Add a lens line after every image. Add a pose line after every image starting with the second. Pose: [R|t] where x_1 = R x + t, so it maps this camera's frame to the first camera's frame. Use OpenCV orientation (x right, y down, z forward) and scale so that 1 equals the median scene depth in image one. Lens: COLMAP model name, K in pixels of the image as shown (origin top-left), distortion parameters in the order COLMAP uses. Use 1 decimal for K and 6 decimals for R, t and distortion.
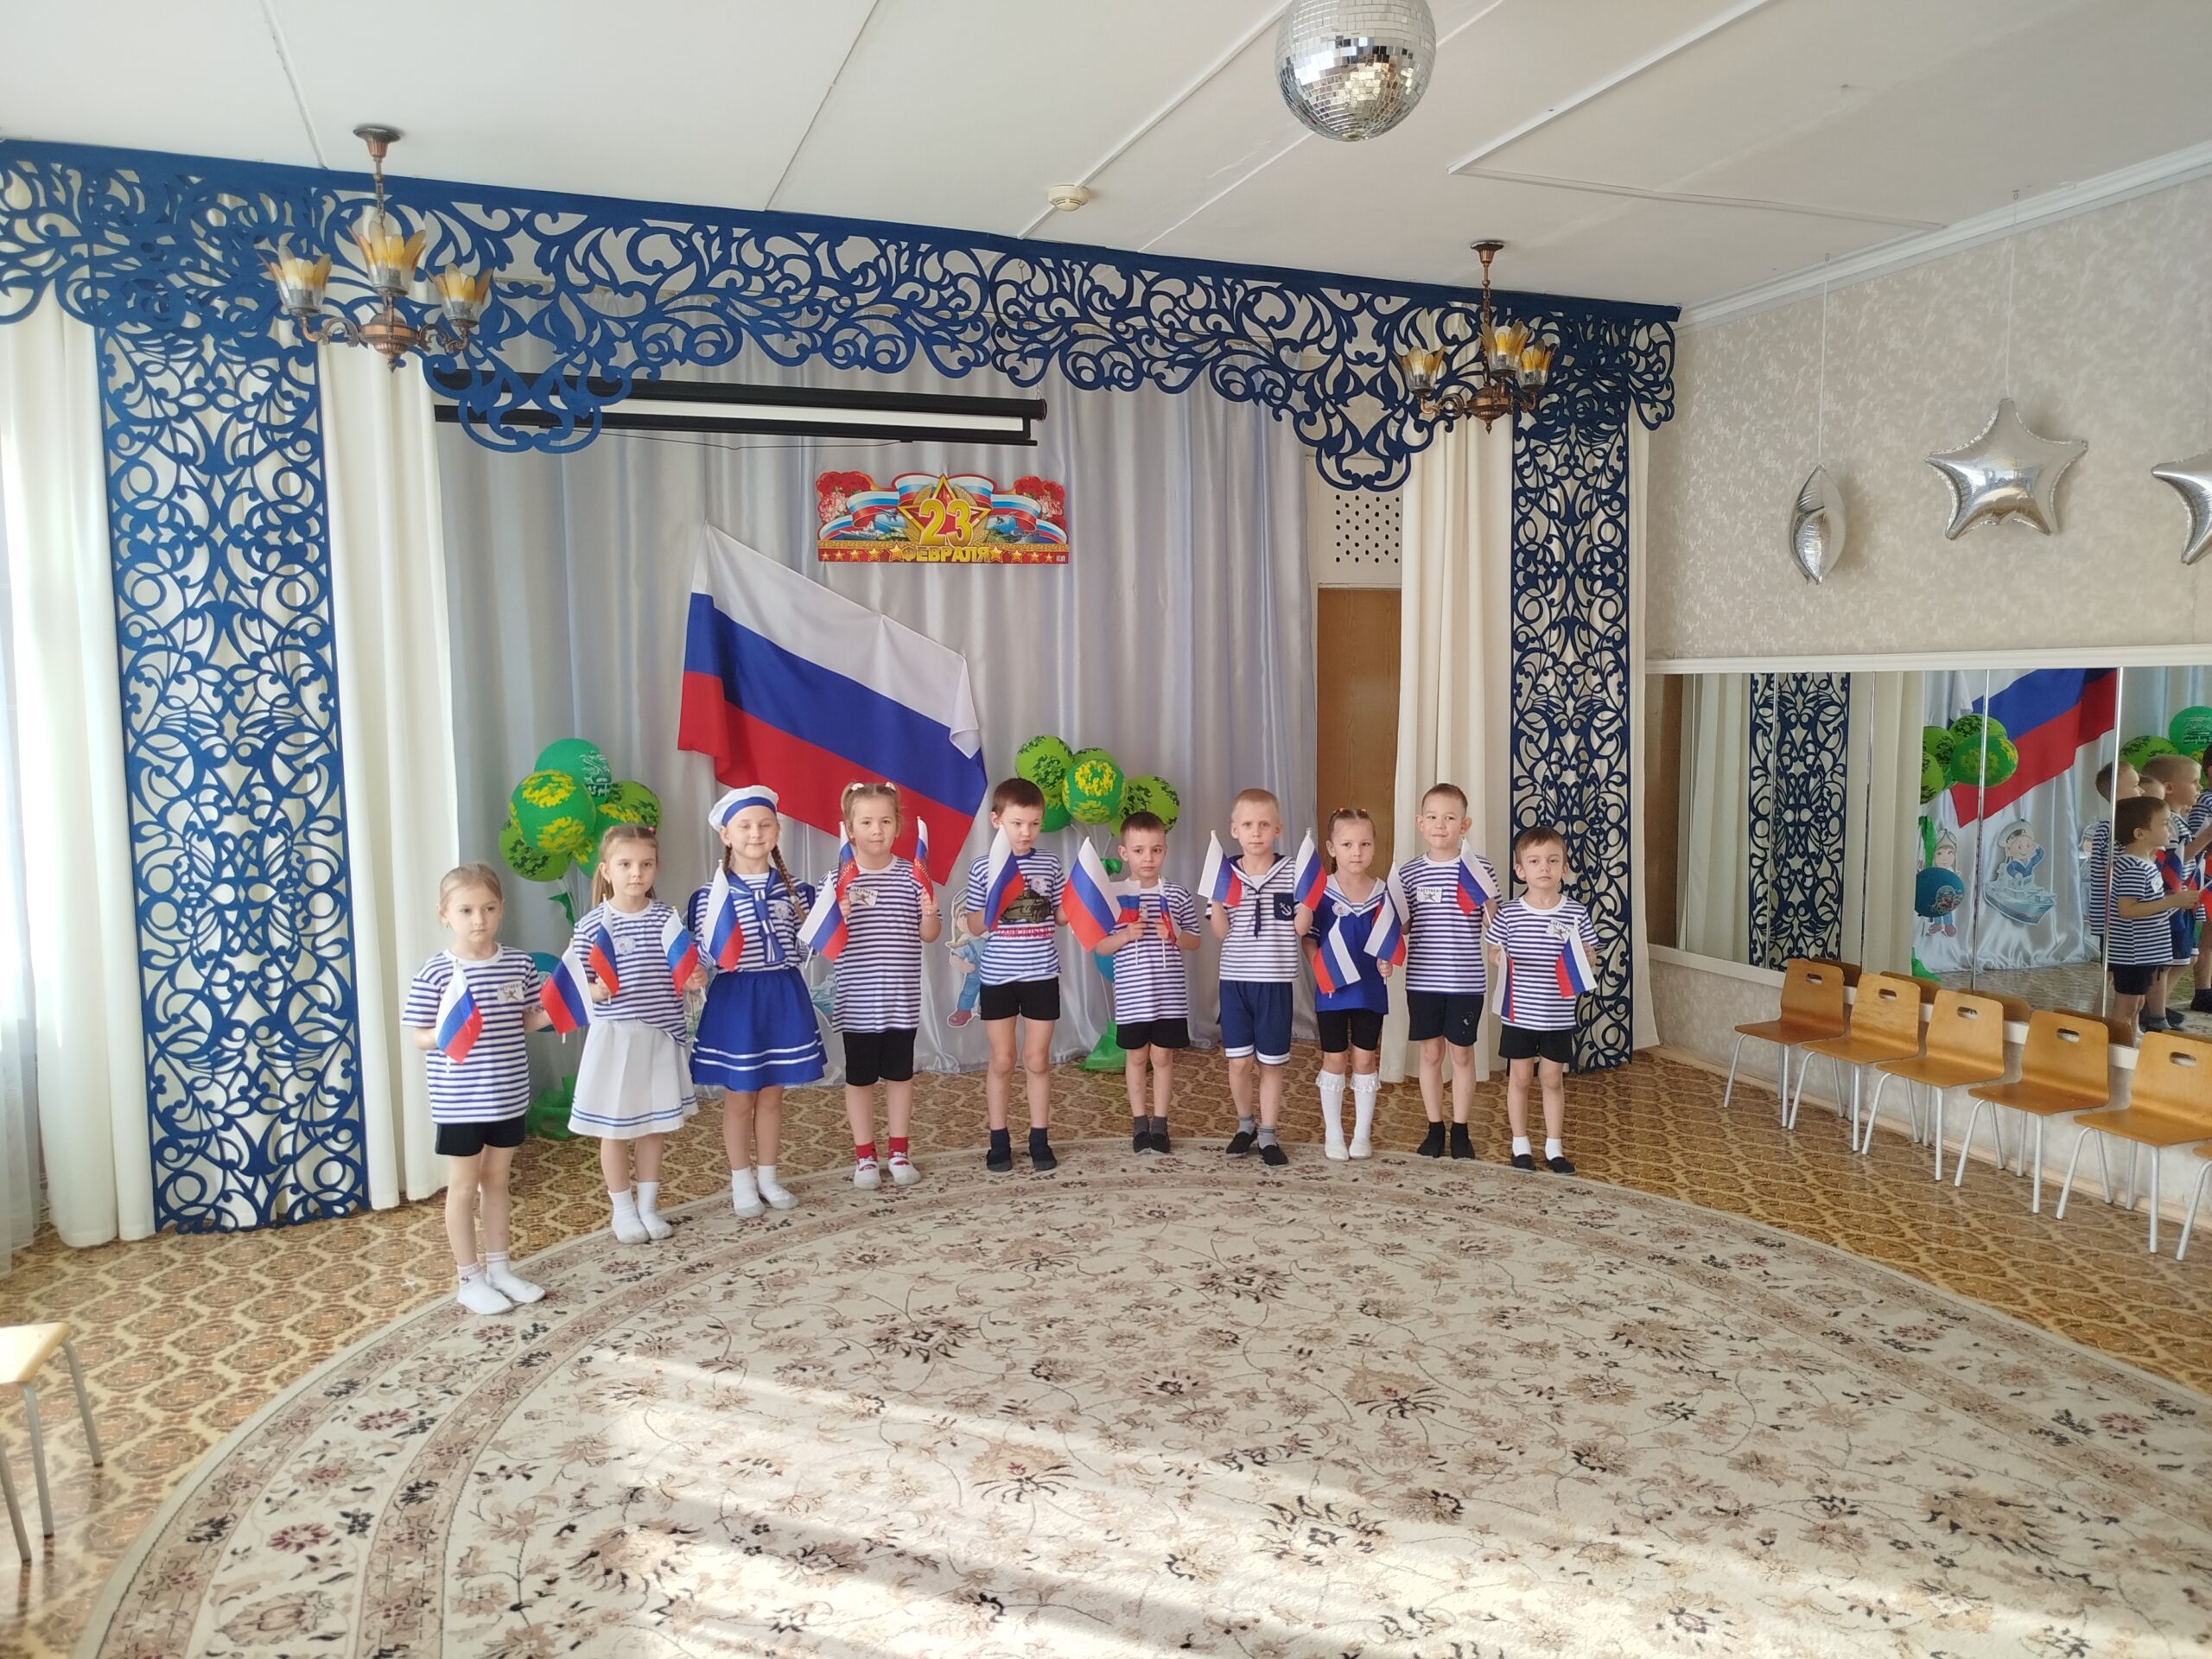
lens RADIAL K [[1550.8, 0, 1104.7], [0, 1550.8, 825.4], [0, 0, 1]] dist [-0.006573, 0.027510]
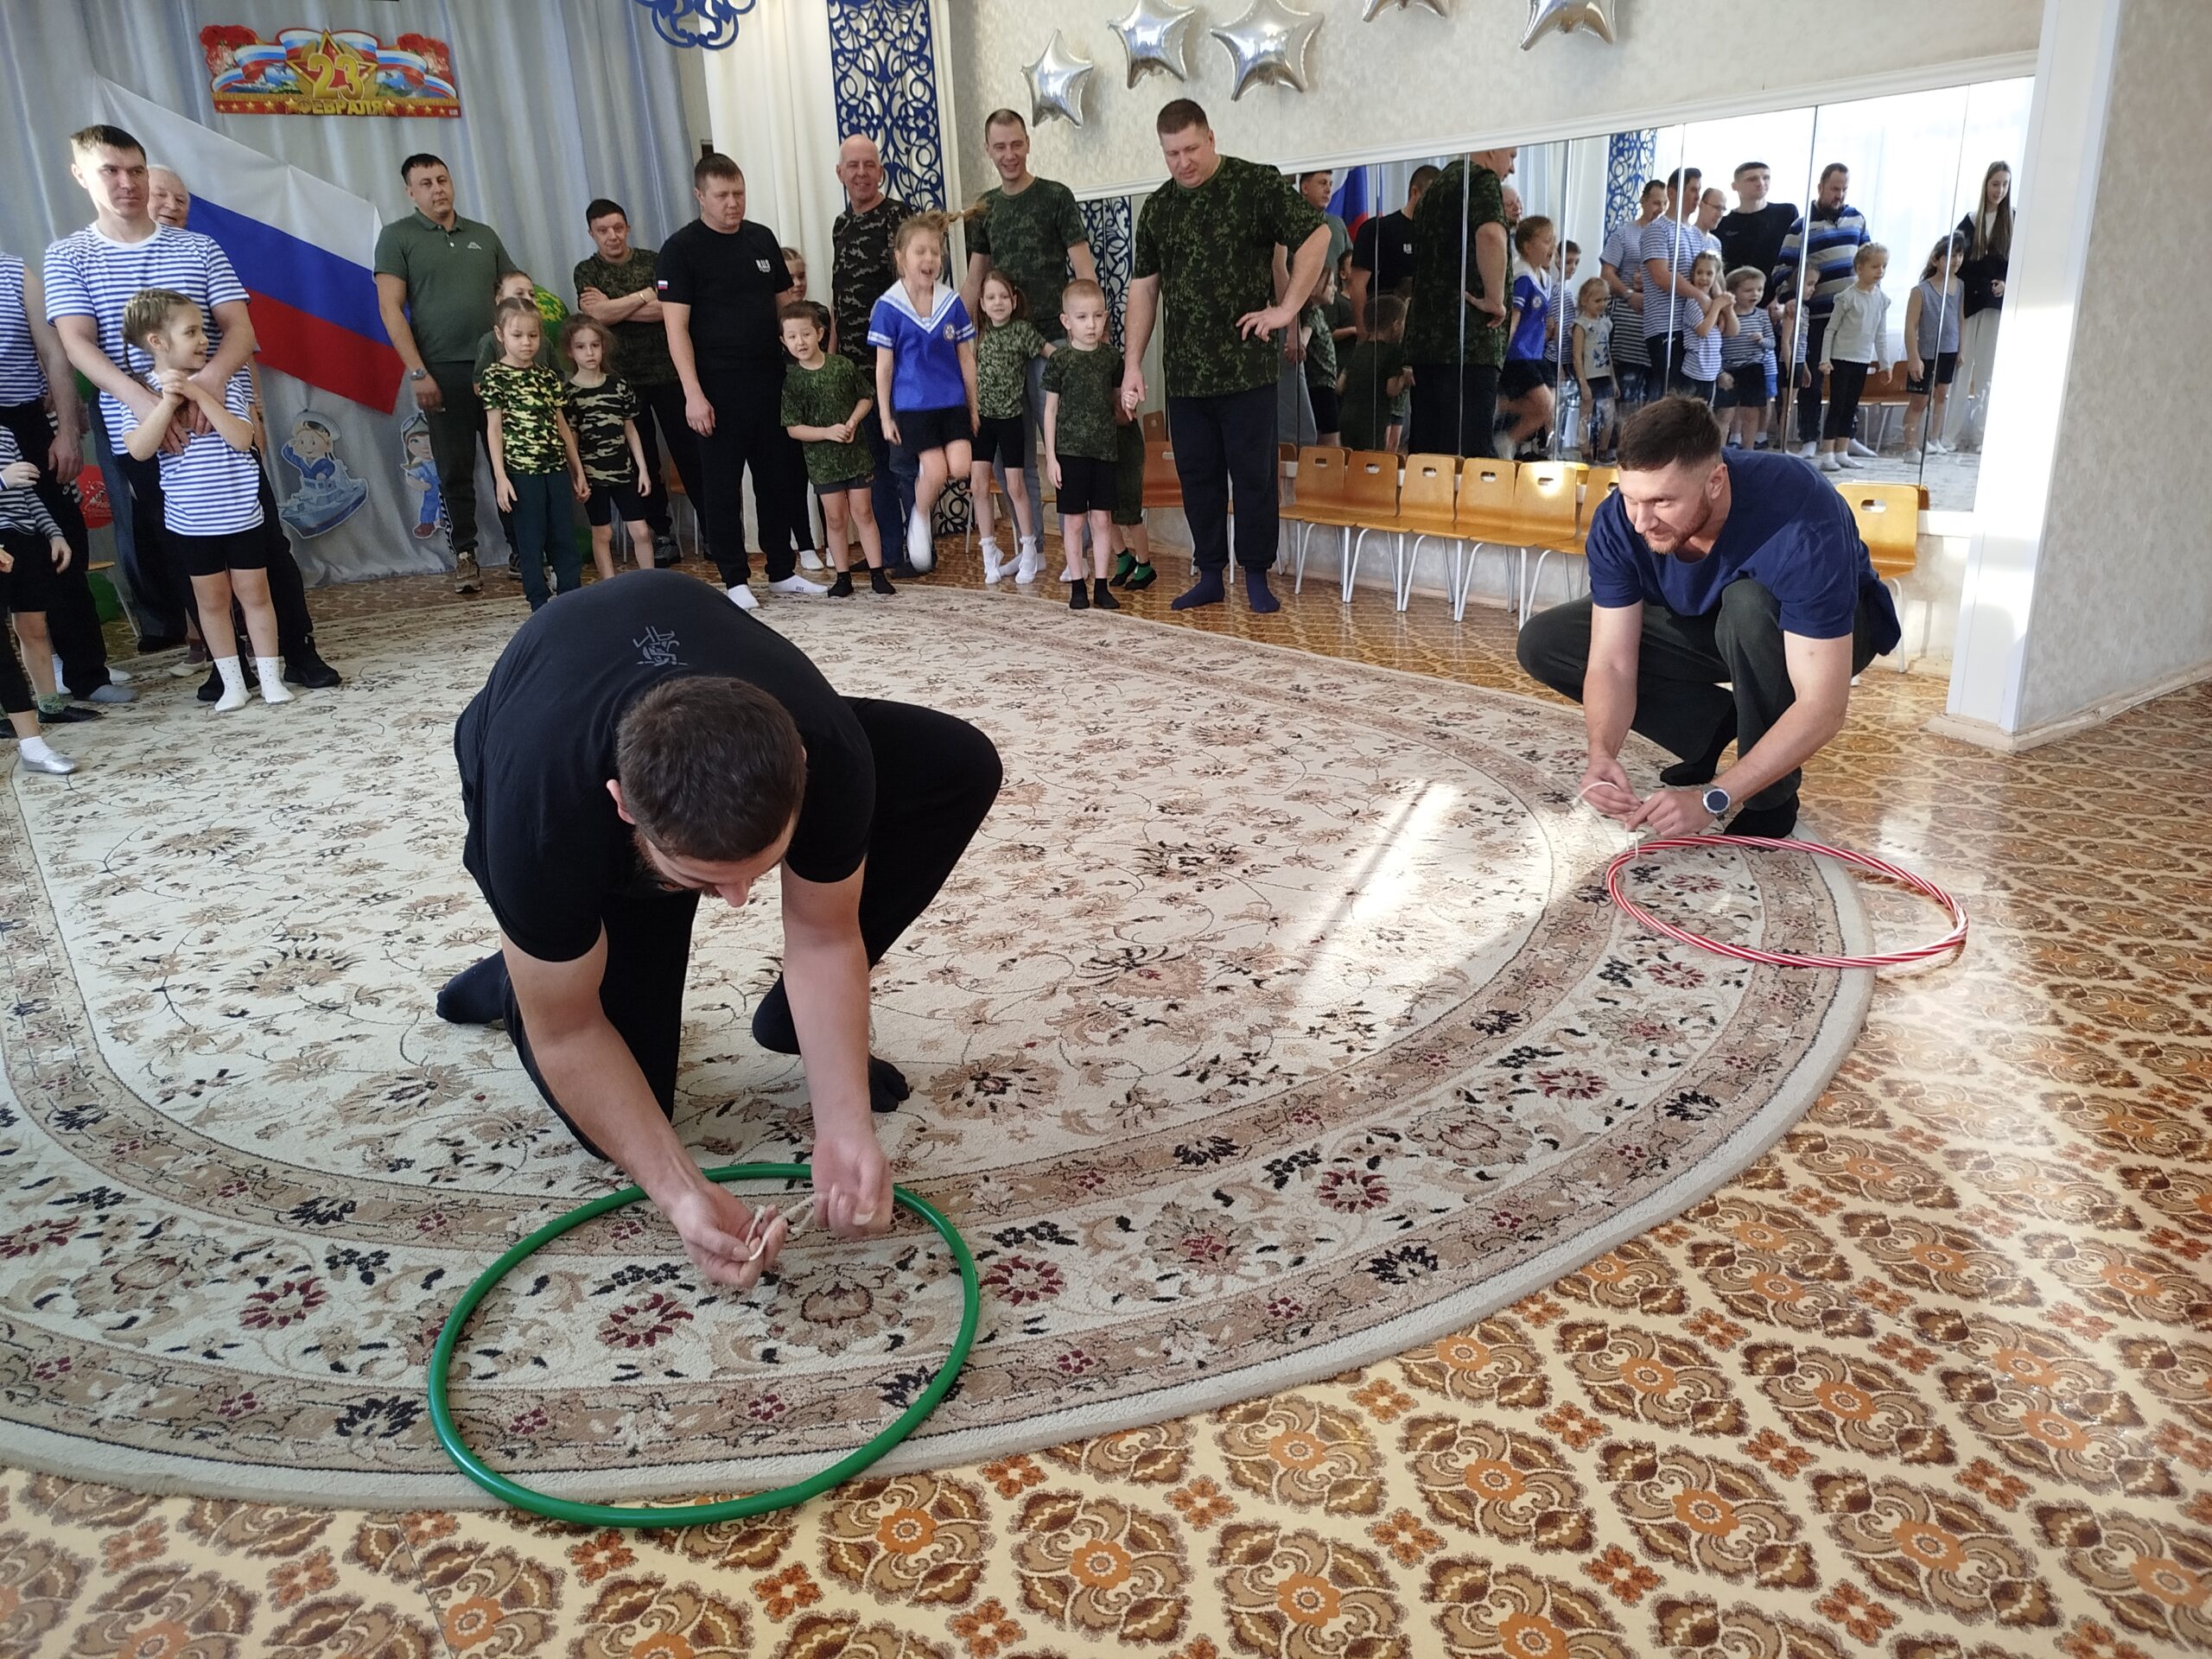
lens RADIAL K [[1563.7, 0, 1105.2], [0, 1563.7, 824.0], [0, 0, 1]] dist [0.014969, 0.002049]
pose [[0.966736, -0.107446, 0.232112, 0.141972], [0.052643, 0.971642, 0.230524, 0.121845], [-0.250298, -0.210637, 0.944978, -0.420454]]
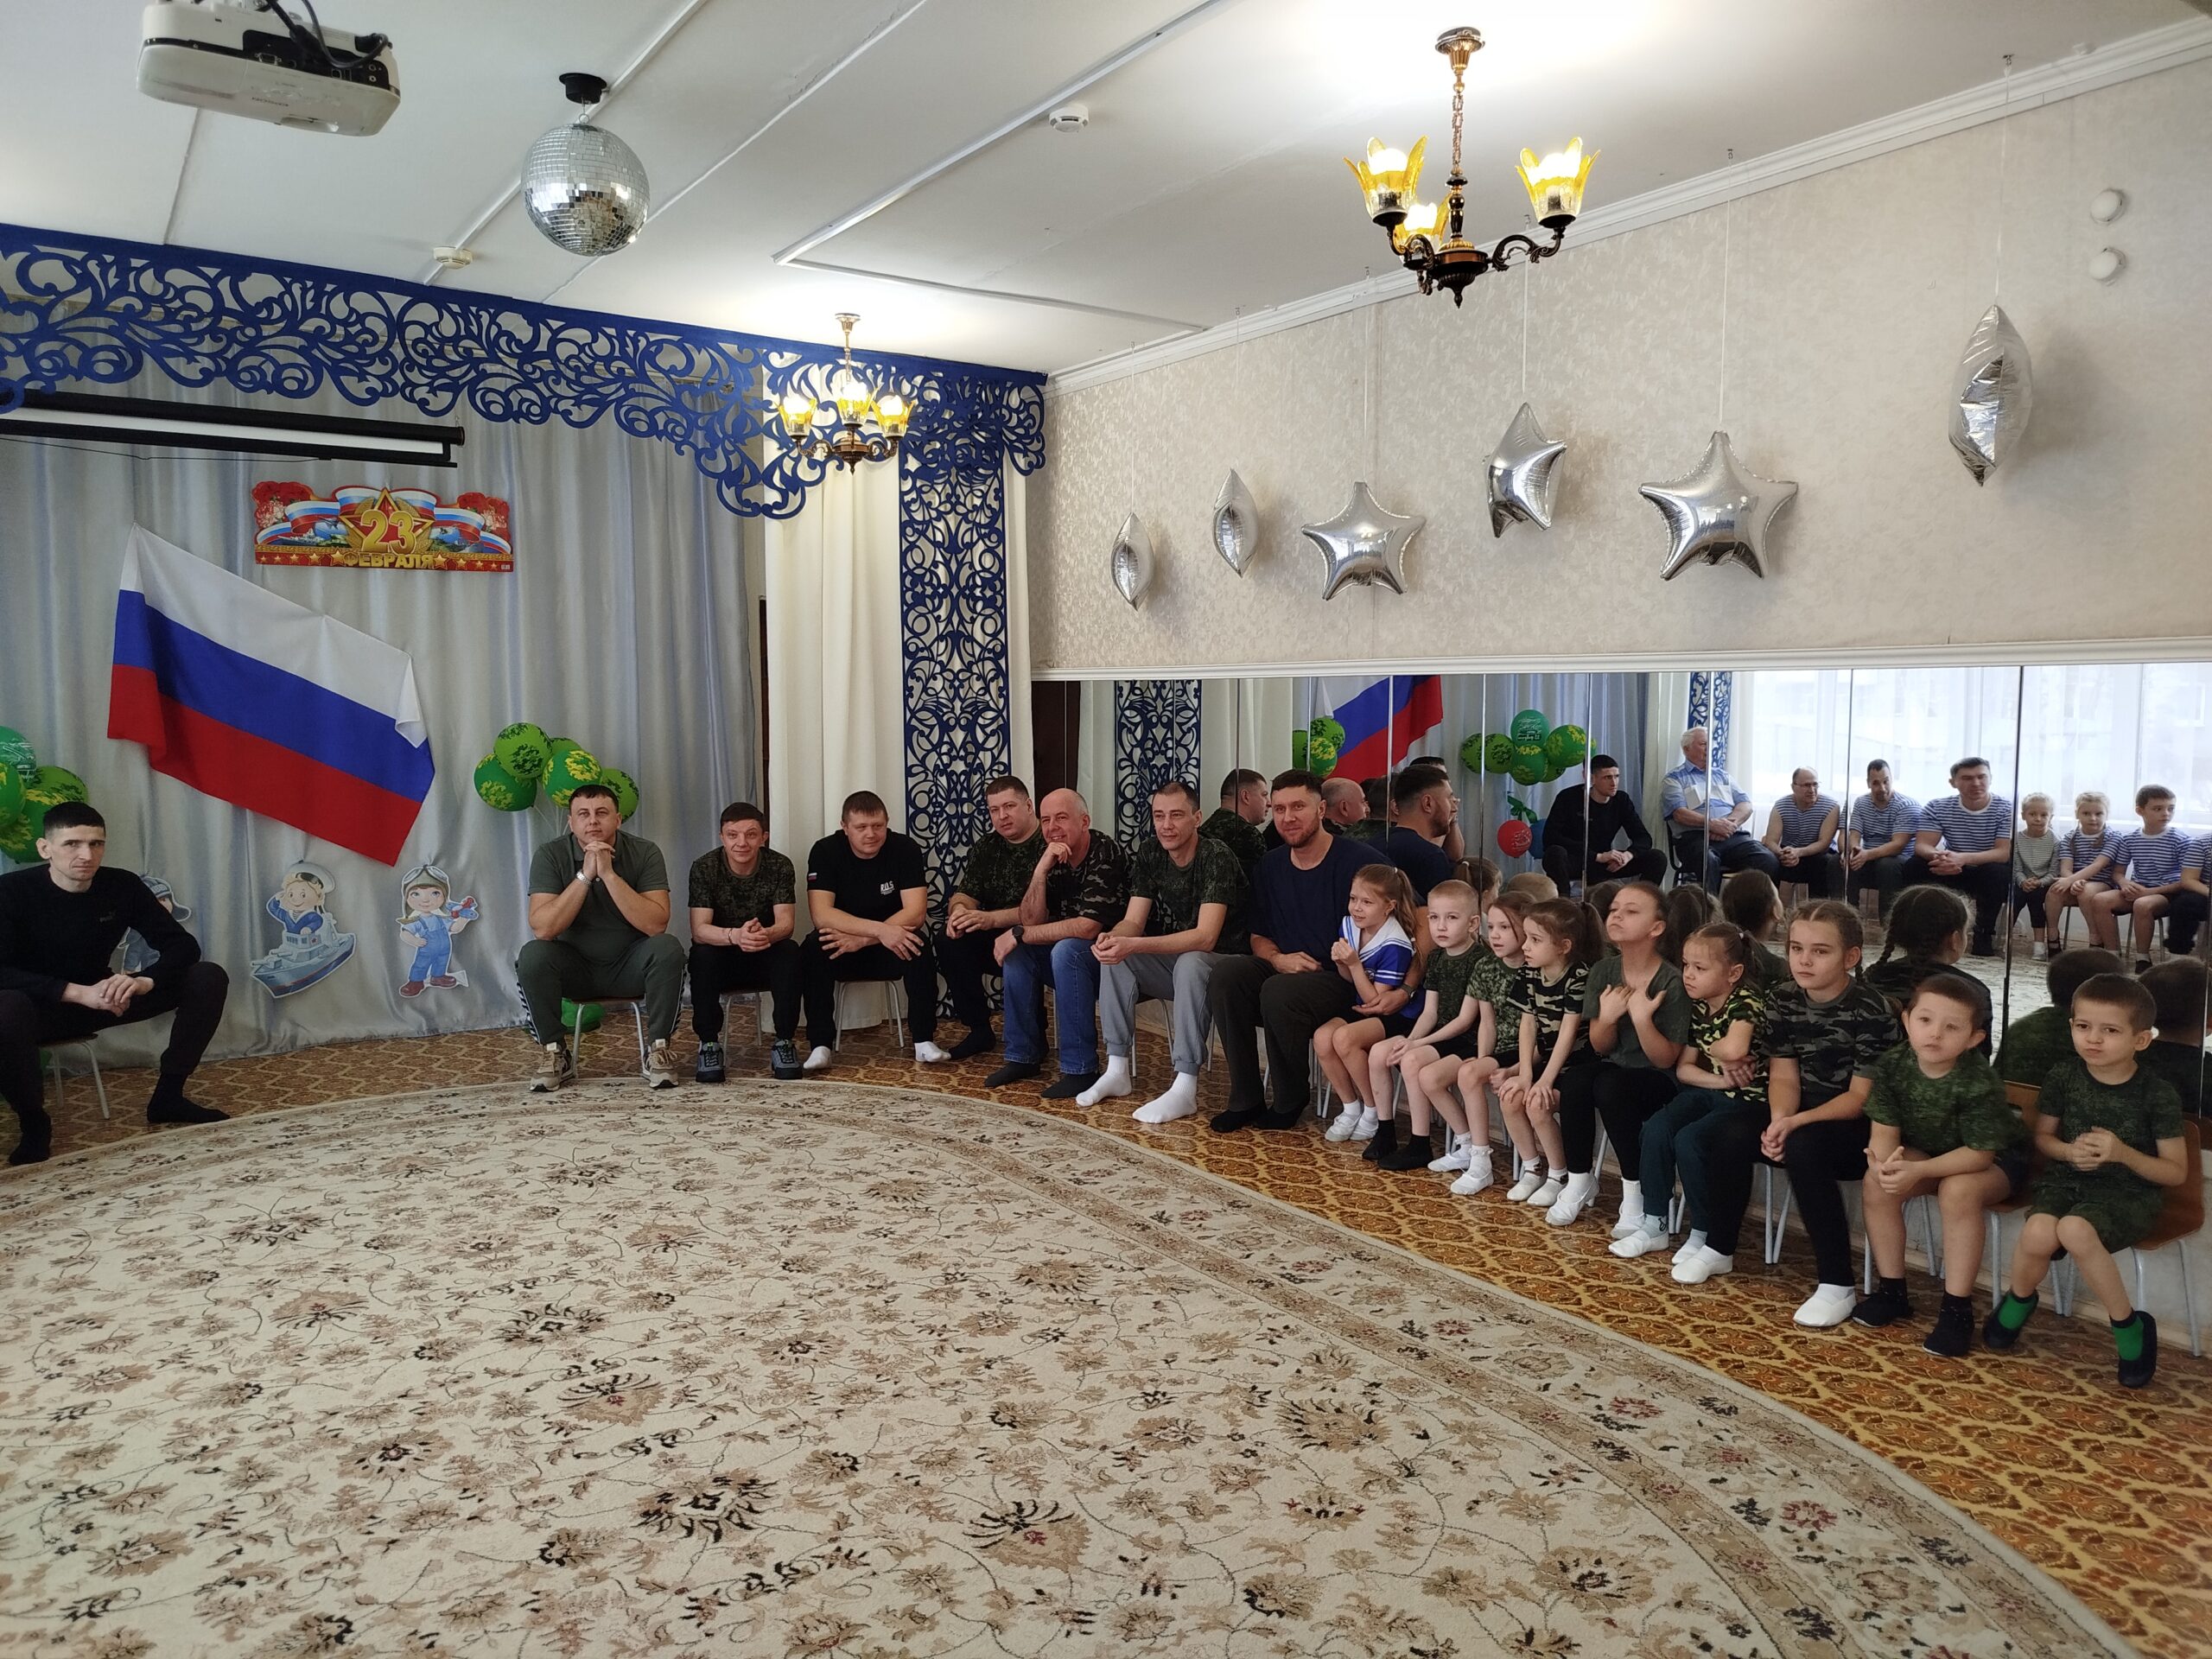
lens RADIAL K [[1555.9, 0, 1107.6], [0, 1555.9, 830.1], [0, 0, 1]] dist [0.003394, 0.013670]
pose [[0.974491, -0.007354, 0.224307, 0.177998], [0.008290, 0.999960, -0.003230, 0.027582], [-0.224275, 0.005008, 0.974513, -0.225669]]
